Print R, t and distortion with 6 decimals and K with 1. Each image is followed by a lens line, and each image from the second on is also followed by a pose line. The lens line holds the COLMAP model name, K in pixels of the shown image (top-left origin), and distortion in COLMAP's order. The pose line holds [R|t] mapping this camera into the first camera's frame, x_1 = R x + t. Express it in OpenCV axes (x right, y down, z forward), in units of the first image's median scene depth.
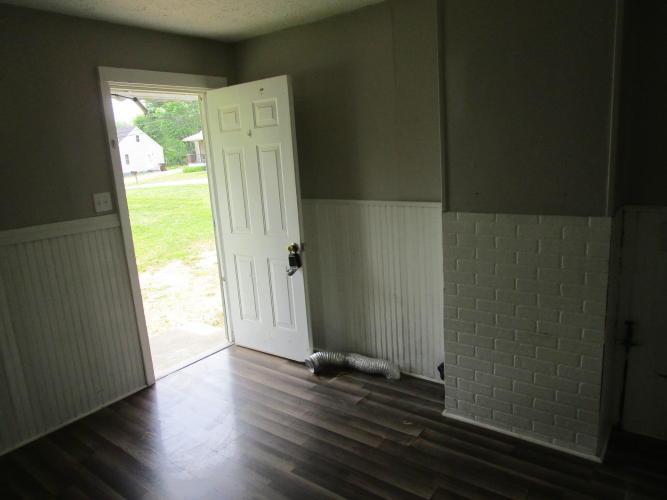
lens RADIAL K [[475.5, 0, 333.5], [0, 475.5, 250.0], [0, 0, 1]] dist [-0.025976, 0.005541]
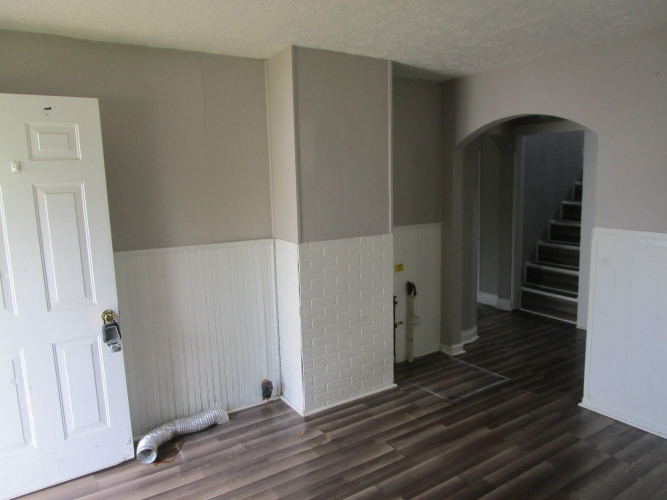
lens RADIAL K [[475.5, 0, 333.5], [0, 475.5, 250.0], [0, 0, 1]] dist [-0.025976, 0.005541]
pose [[0.342138, -0.087857, 0.935533, -0.706553], [0.197021, 0.980195, 0.019998, -0.056369], [-0.918762, 0.177478, 0.352672, 0.390897]]
